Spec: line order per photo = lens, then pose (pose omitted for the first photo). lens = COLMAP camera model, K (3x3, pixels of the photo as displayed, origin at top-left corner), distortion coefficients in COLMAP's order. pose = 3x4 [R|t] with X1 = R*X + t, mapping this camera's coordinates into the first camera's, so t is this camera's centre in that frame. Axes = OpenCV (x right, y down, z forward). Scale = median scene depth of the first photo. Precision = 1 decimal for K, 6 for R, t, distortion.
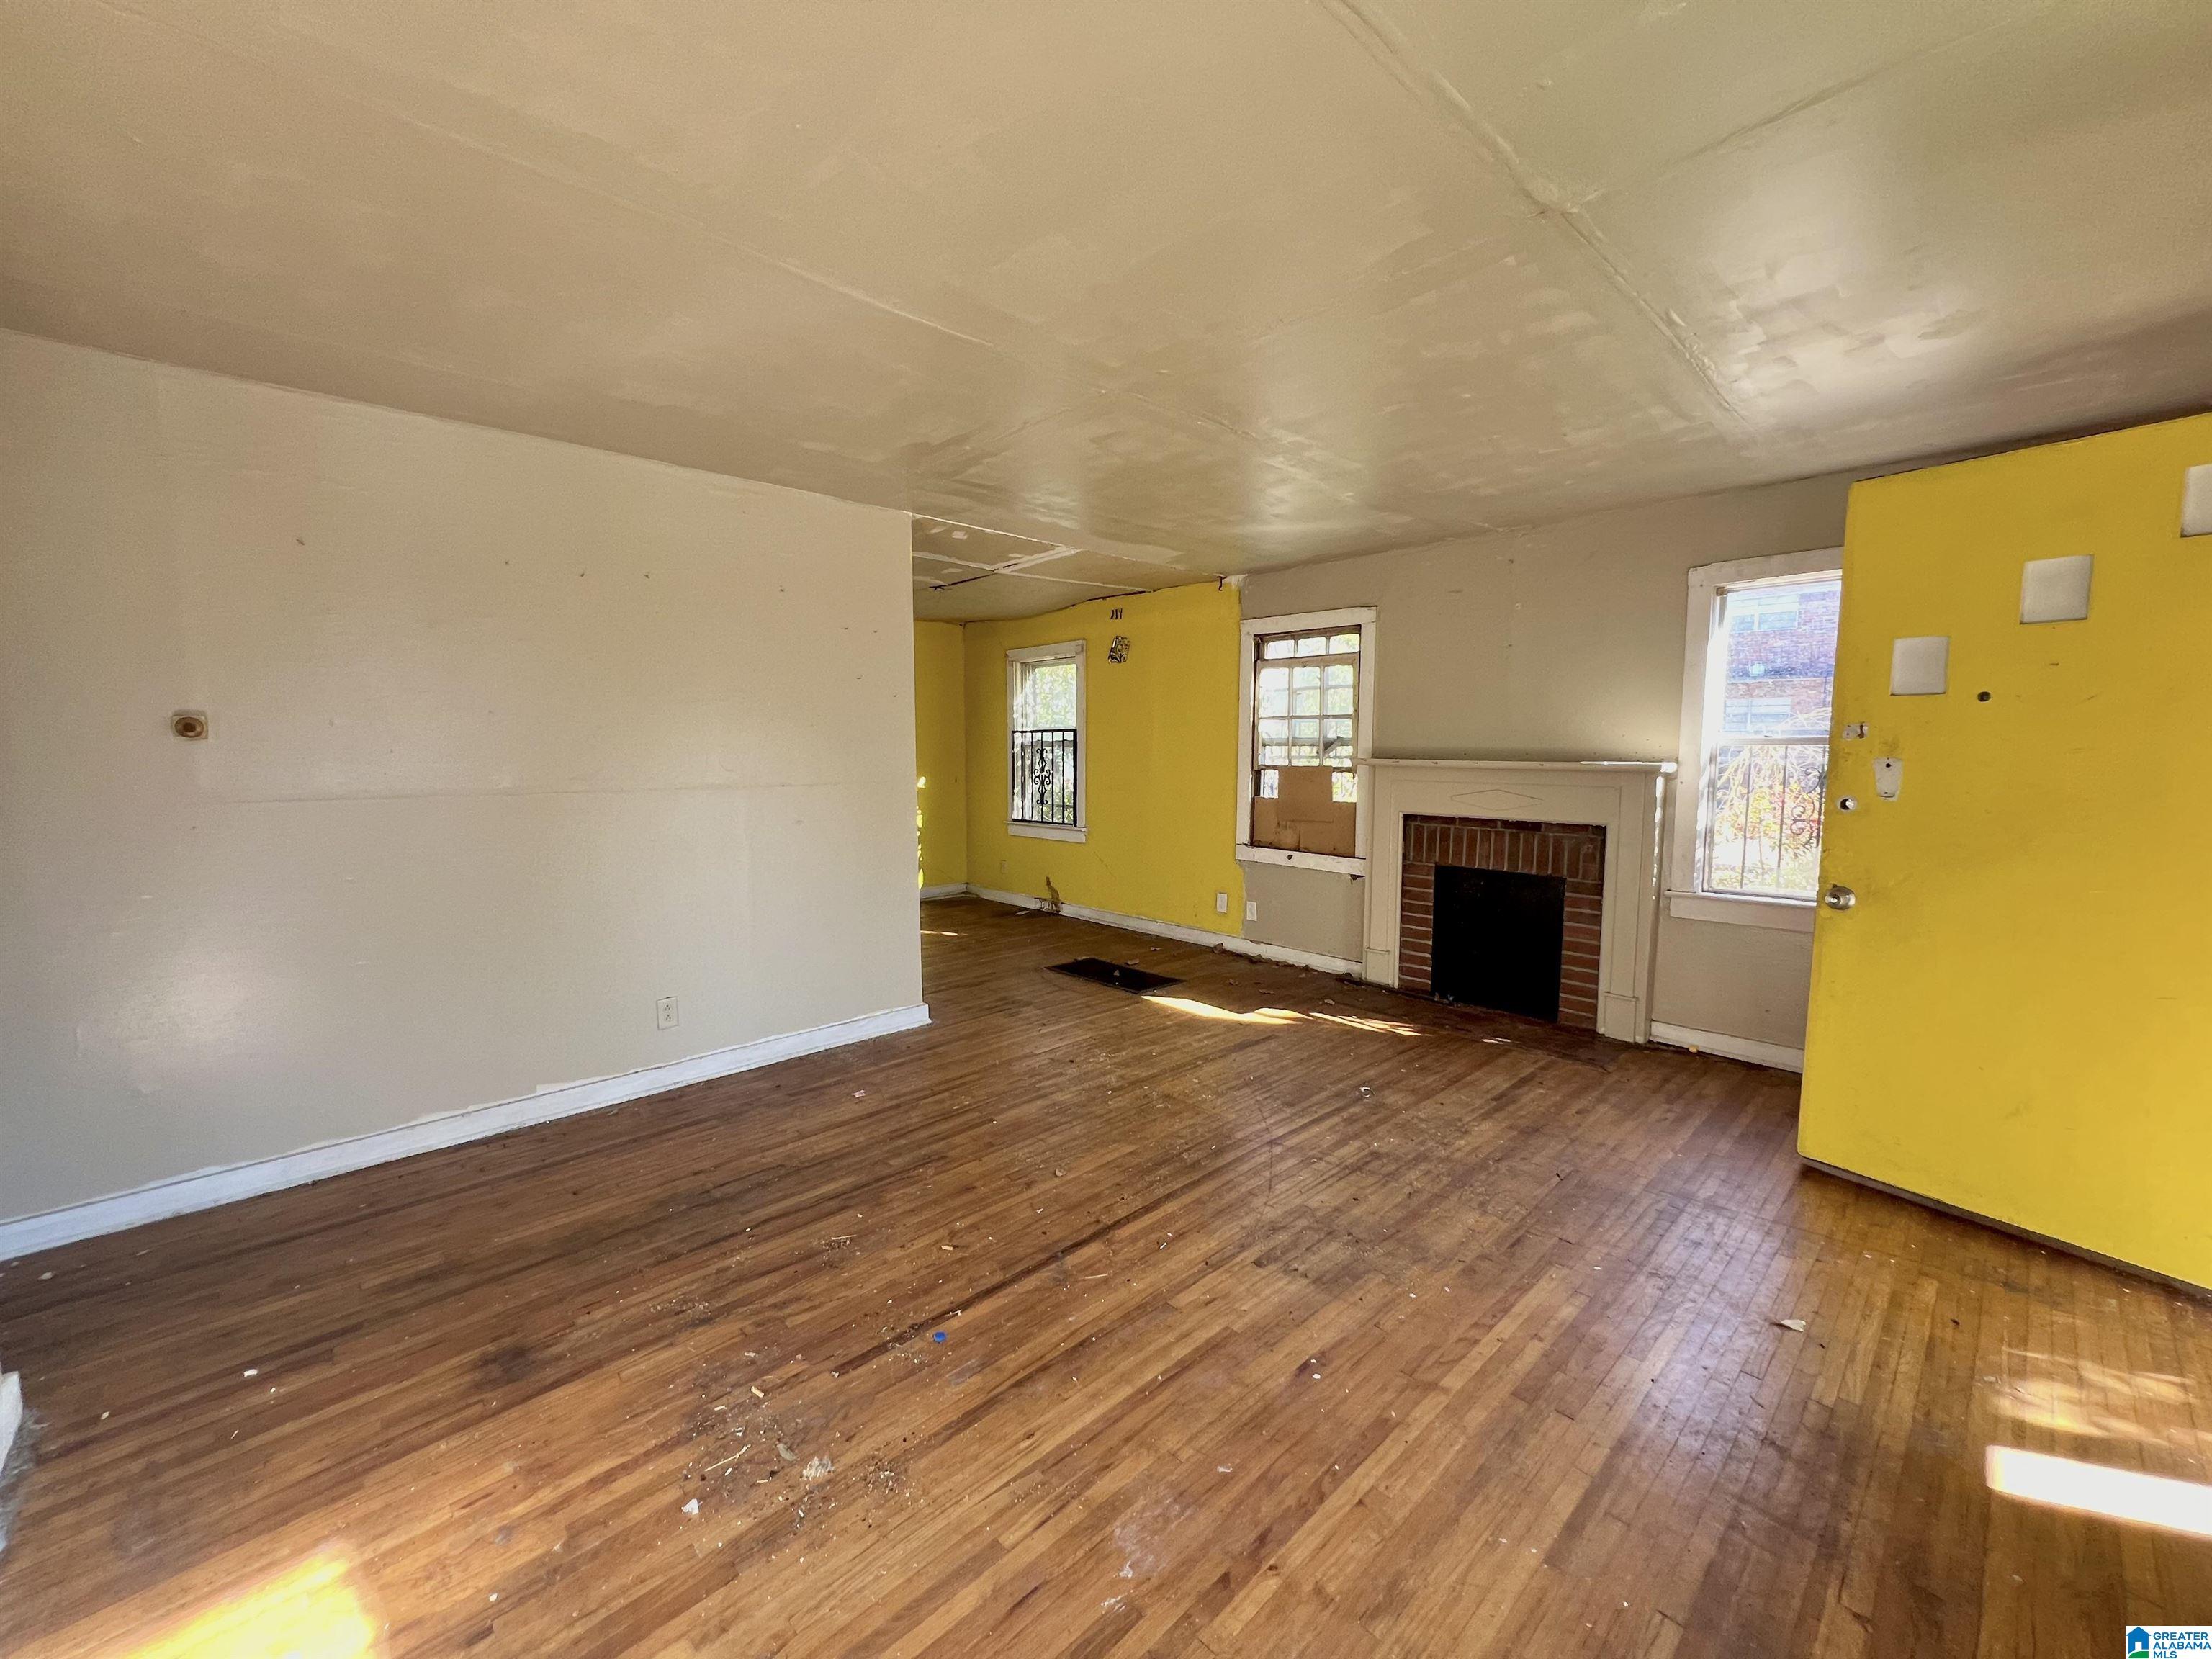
lens RADIAL K [[882.9, 0, 1106.3], [0, 882.9, 830.5], [0, 0, 1]] dist [-0.000207, 0.000075]
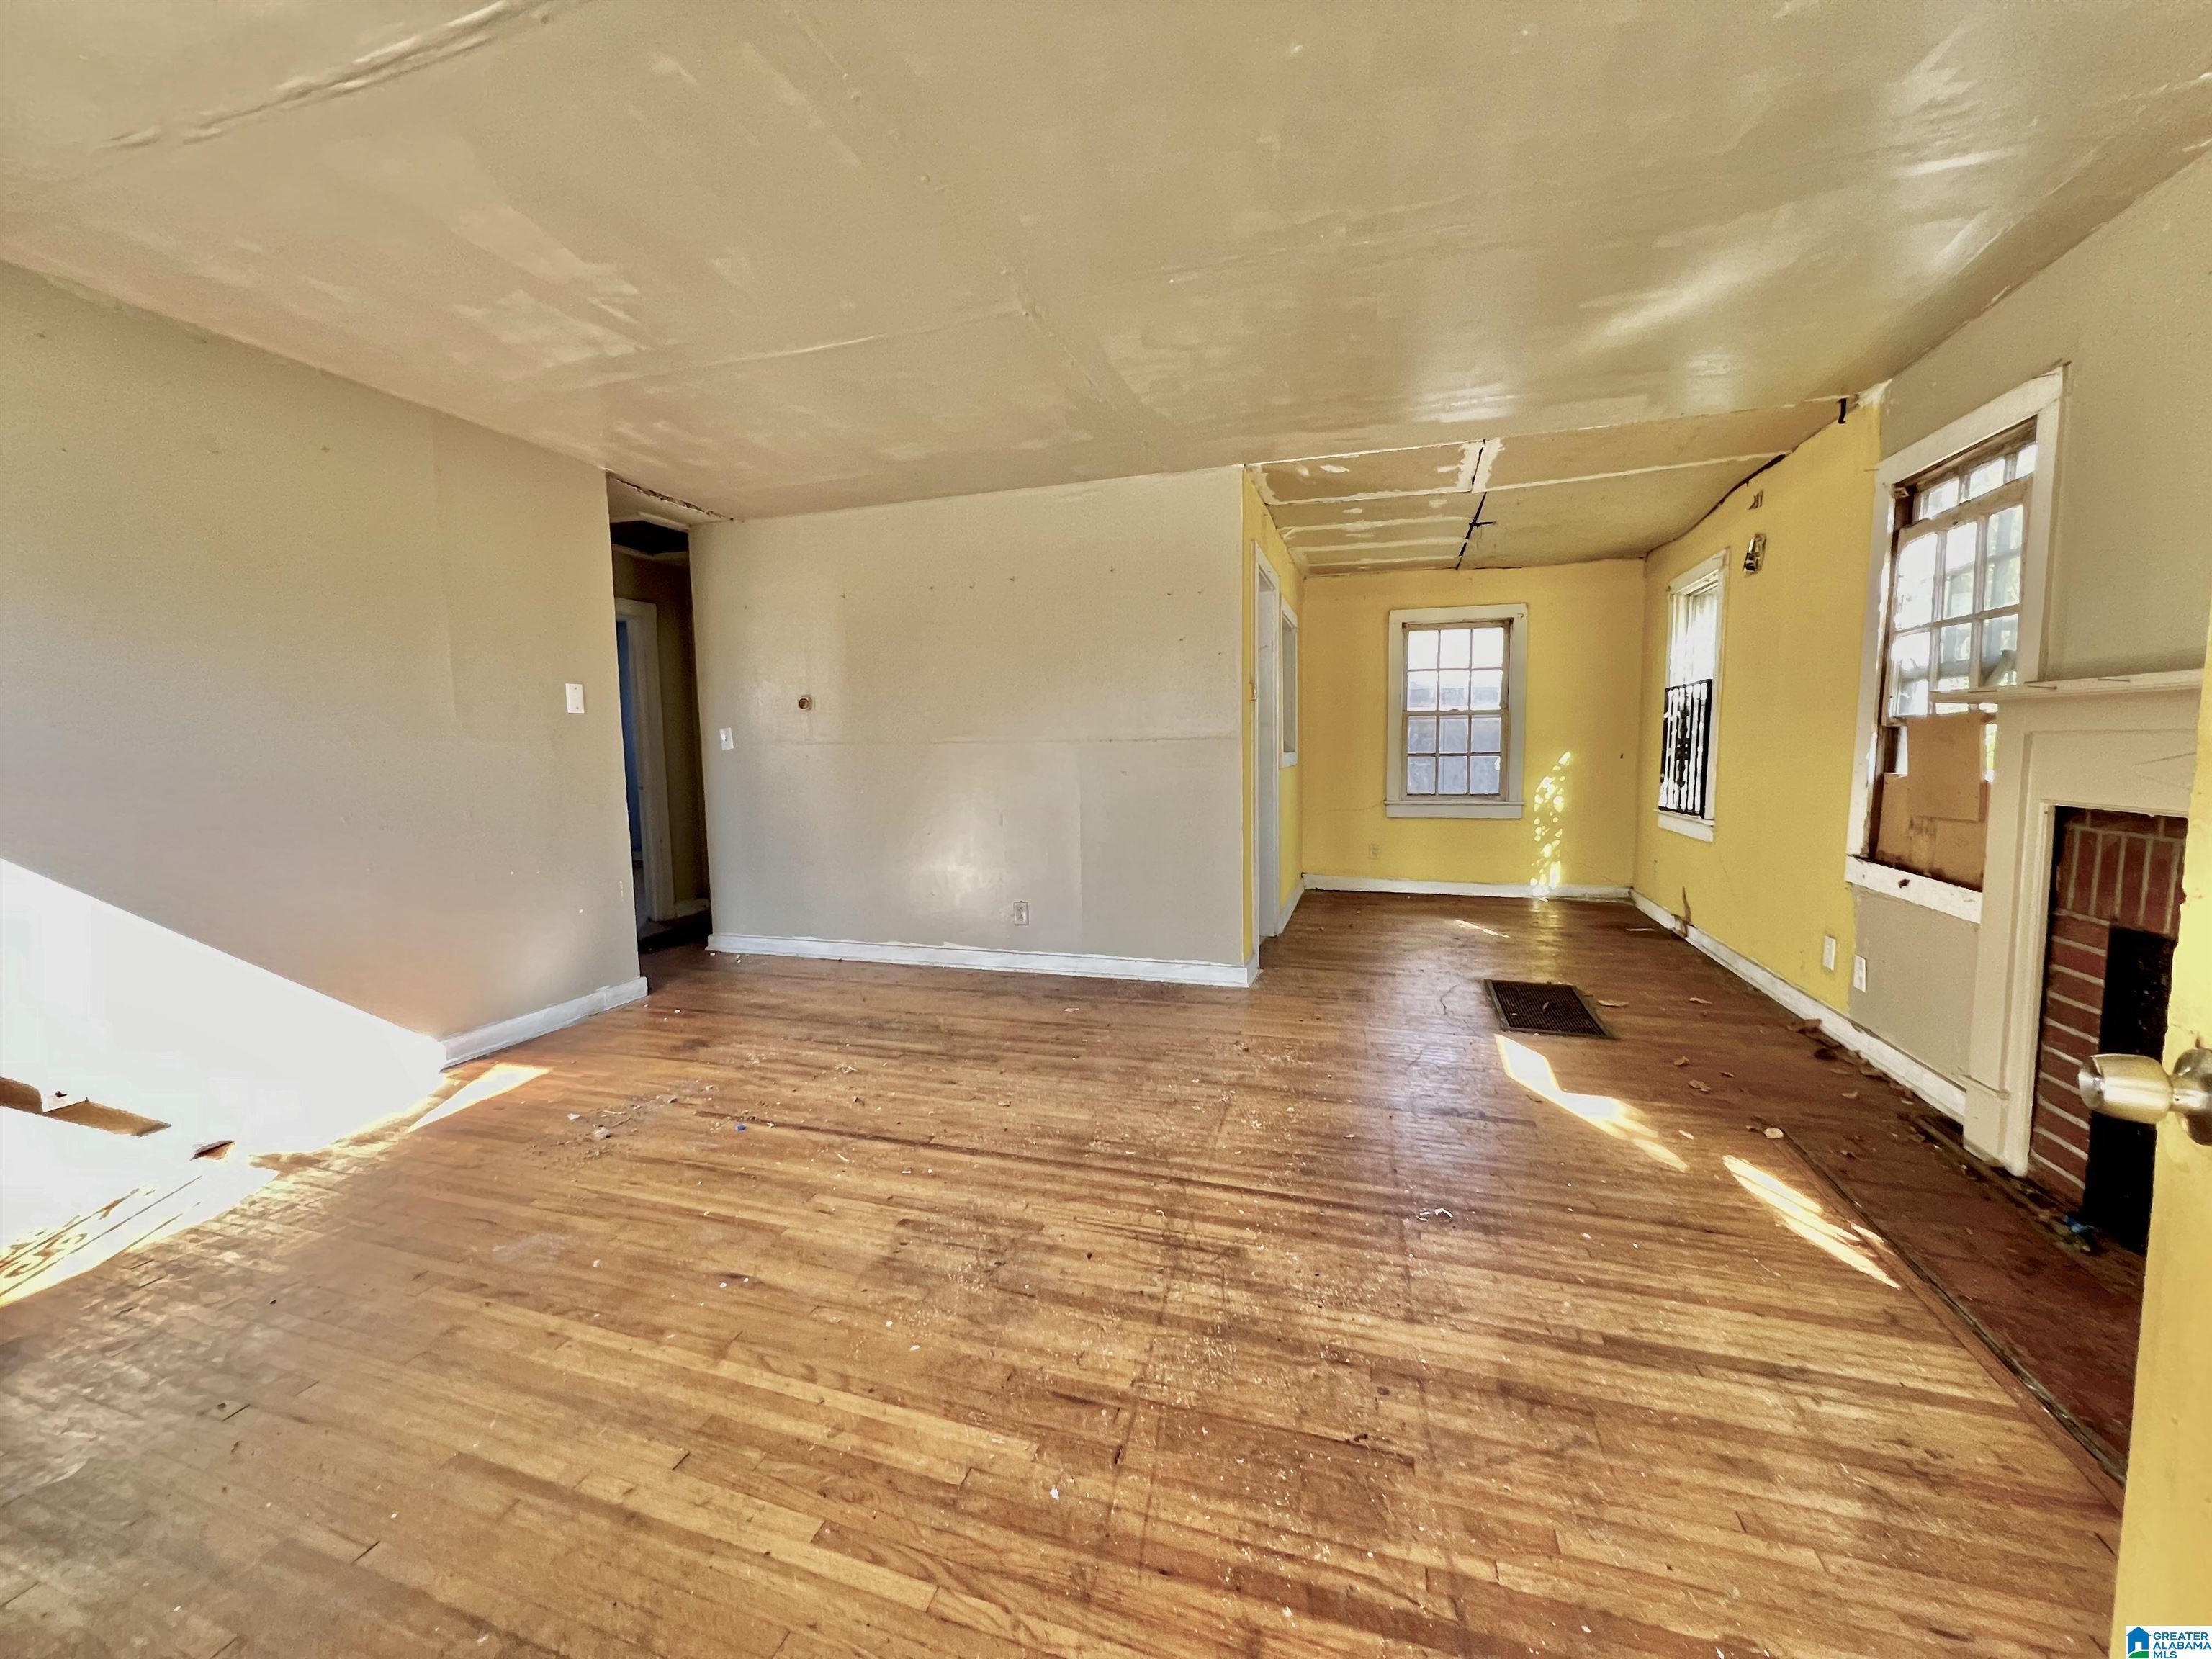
lens RADIAL K [[882.9, 0, 1102.8], [0, 882.9, 830.6], [0, 0, 1]] dist [-0.000207, 0.000075]
pose [[0.474307, 0.078699, -0.876835, 0.801786], [-0.073423, 0.996063, 0.049683, 0.012003], [0.877293, 0.040815, 0.478218, 0.546292]]
